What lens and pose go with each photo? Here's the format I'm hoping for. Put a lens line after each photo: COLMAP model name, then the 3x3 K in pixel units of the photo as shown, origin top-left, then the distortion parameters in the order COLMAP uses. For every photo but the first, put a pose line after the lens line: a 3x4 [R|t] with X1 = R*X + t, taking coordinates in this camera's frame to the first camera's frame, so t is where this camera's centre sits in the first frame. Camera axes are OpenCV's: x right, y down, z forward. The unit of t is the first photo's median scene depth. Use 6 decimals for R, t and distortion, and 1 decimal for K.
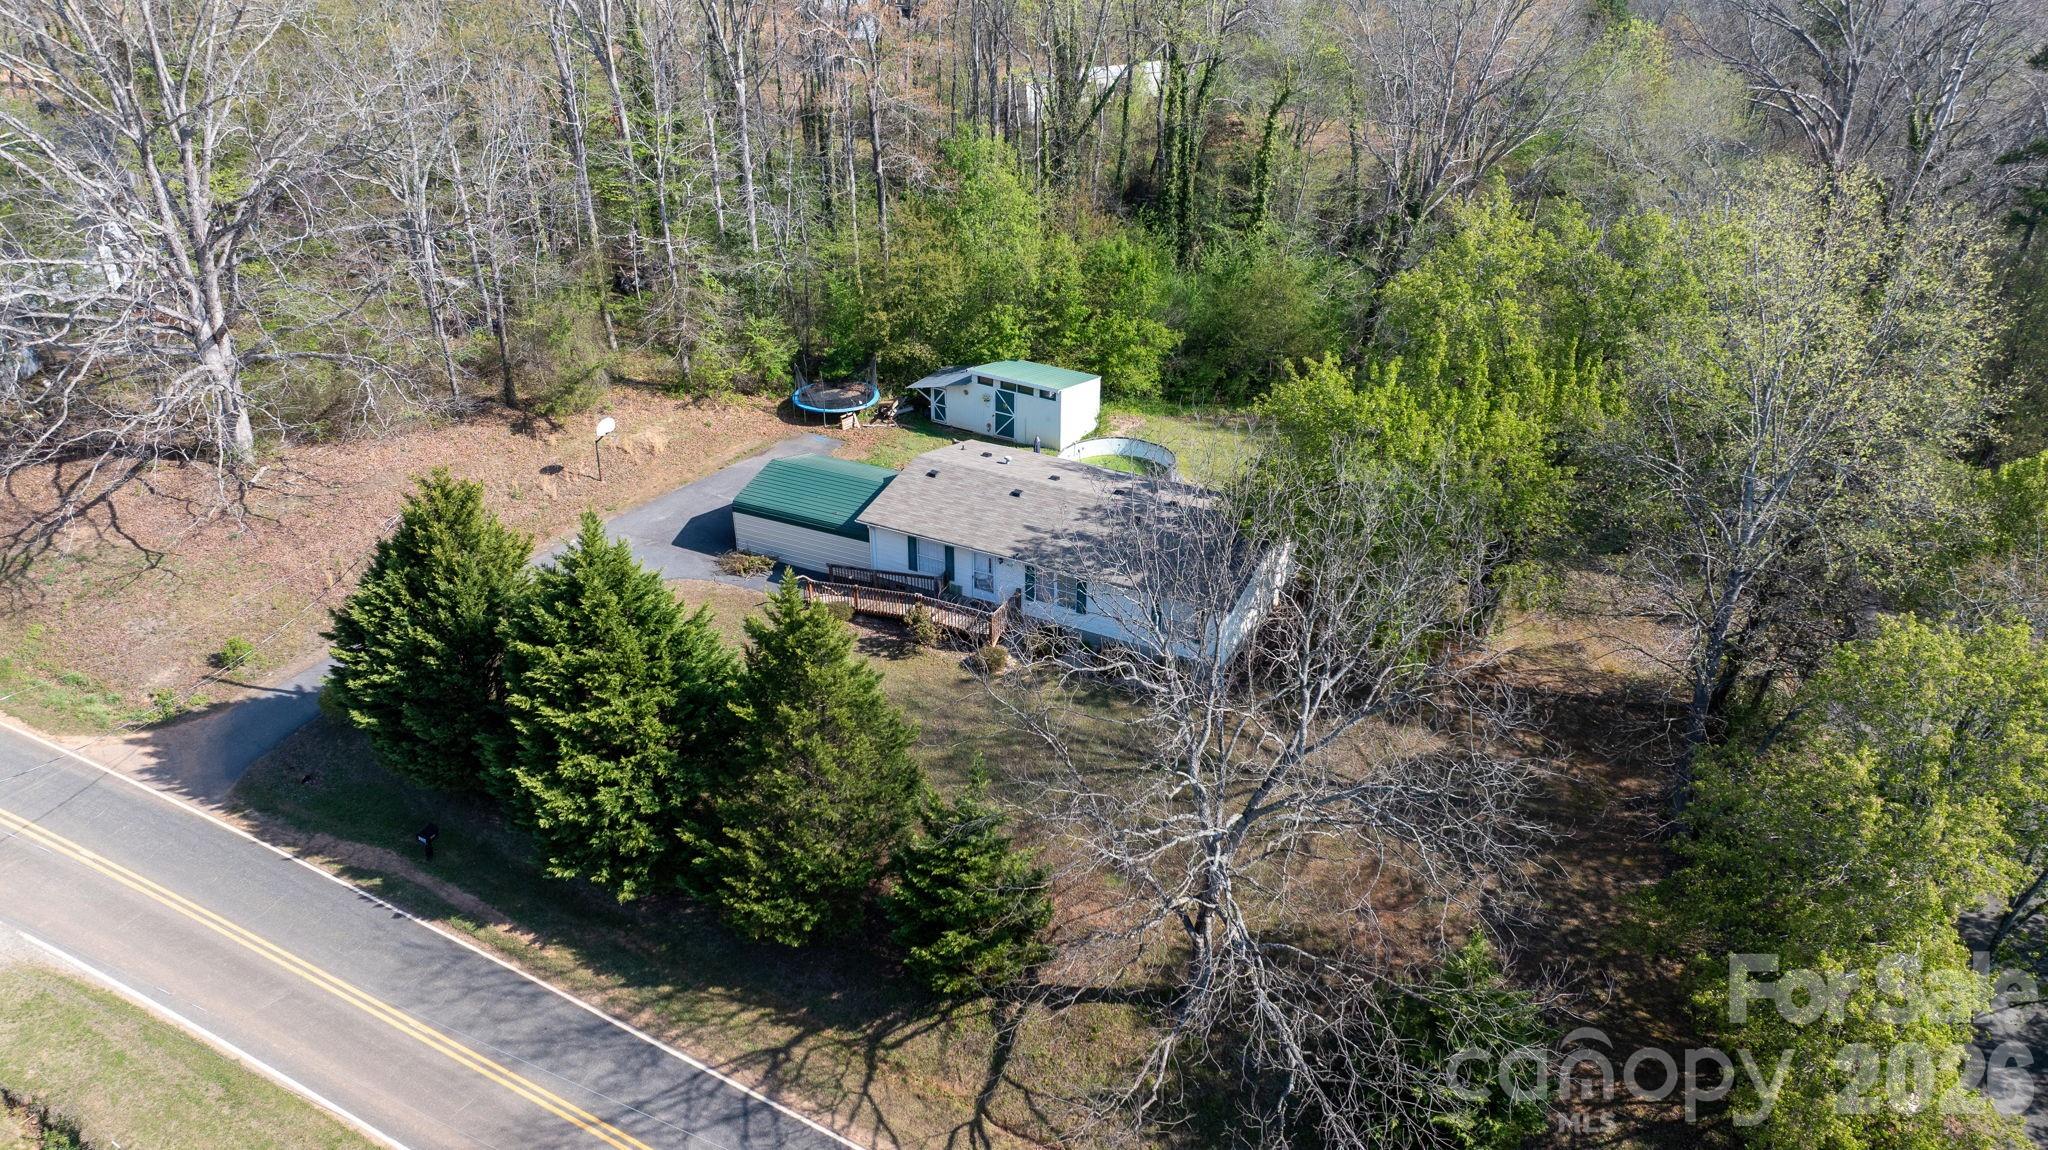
lens RADIAL K [[1380.8, 0, 1024.0], [0, 1380.8, 575.0], [0, 0, 1]] dist [-0.004284, -0.001594]
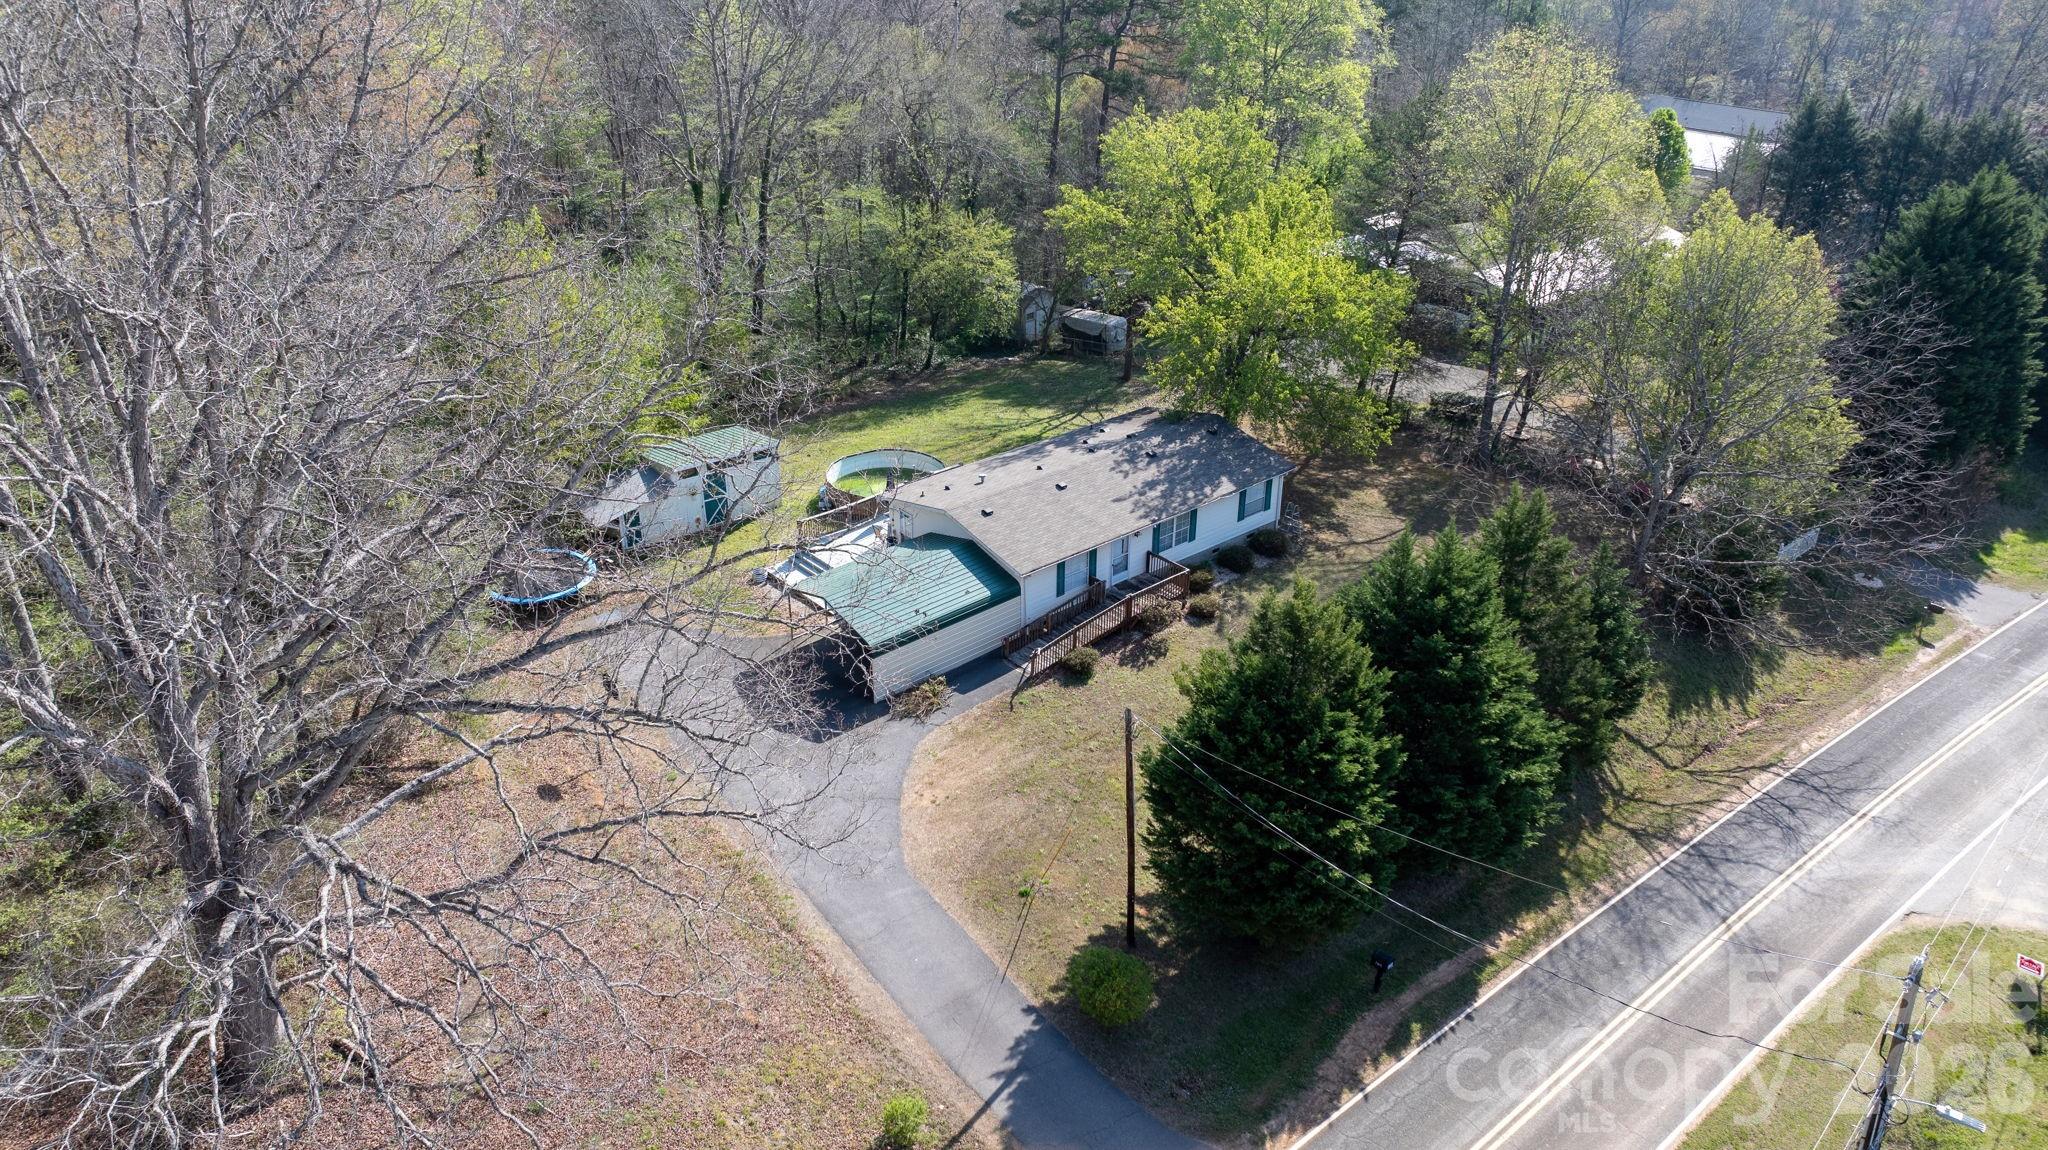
lens RADIAL K [[1444.6, 0, 1024.0], [0, 1444.6, 575.0], [0, 0, 1]] dist [-0.006255, -0.002411]
pose [[0.367229, -0.426729, 0.826465, -1.207207], [0.436057, 0.863837, 0.252269, -0.371072], [-0.821582, 0.267745, 0.503304, 0.668790]]
